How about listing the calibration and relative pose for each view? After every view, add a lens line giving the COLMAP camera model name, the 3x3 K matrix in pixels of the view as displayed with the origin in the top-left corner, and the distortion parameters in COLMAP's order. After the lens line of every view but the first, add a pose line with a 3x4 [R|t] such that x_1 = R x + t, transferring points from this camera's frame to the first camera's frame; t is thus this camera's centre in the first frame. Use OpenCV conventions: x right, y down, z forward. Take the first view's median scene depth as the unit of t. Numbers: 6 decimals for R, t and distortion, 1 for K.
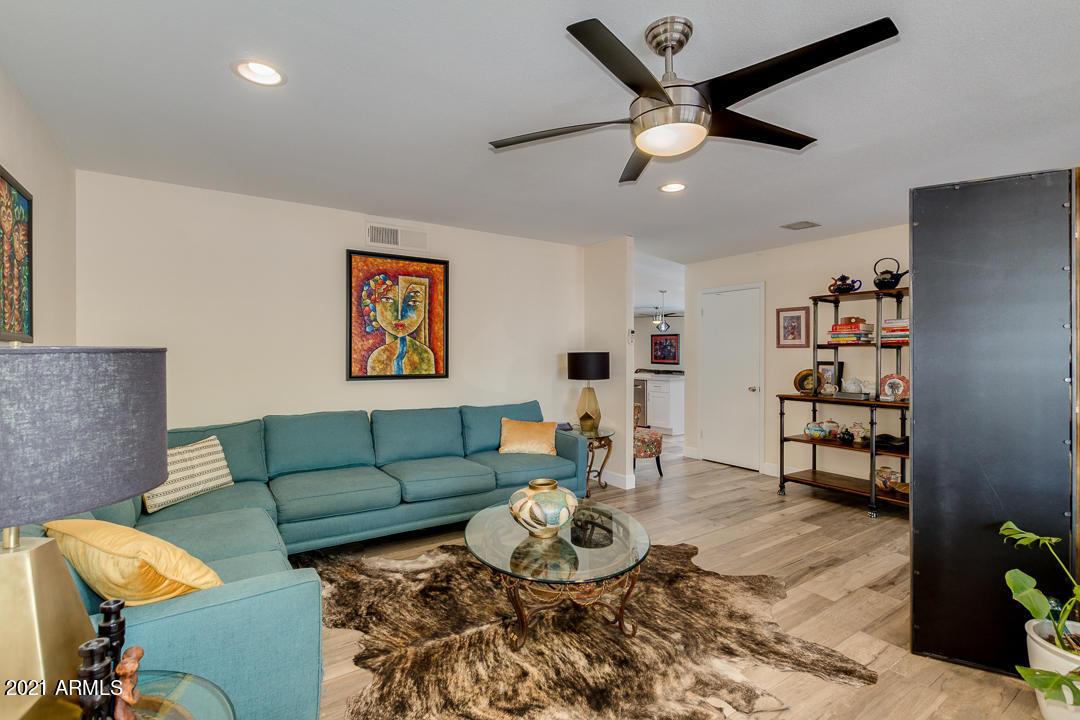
lens RADIAL K [[494.2, 0, 536.3], [0, 494.2, 354.8], [0, 0, 1]] dist [-0.000692, -0.000218]
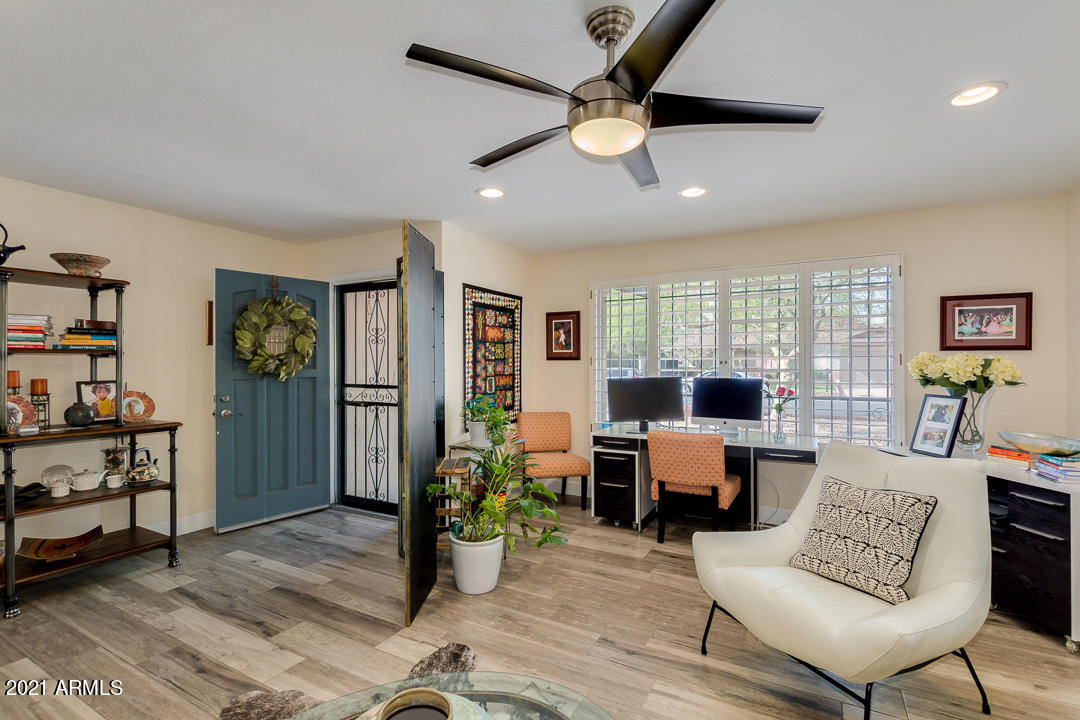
lens RADIAL K [[498.2, 0, 542.9], [0, 498.2, 362.8], [0, 0, 1]] dist [0.000762, -0.000223]
pose [[-0.459488, 0.004364, 0.888173, -0.312703], [0.002154, 0.999990, -0.003799, -0.001220], [-0.888181, 0.000167, -0.459493, 0.951217]]
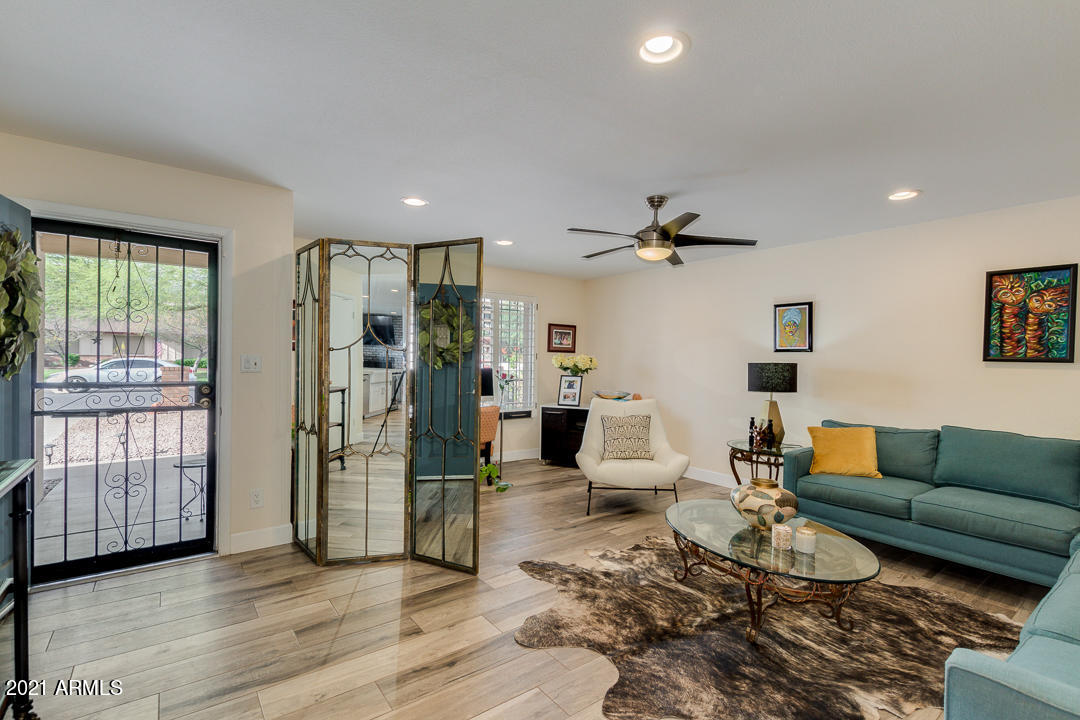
lens RADIAL K [[498.2, 0, 542.9], [0, 498.2, 362.8], [0, 0, 1]] dist [0.000762, -0.000223]
pose [[-0.997743, -0.017723, -0.064772, 0.513035], [-0.018417, 0.999779, 0.010131, -0.007161], [0.064578, 0.011301, -0.997849, 1.822310]]
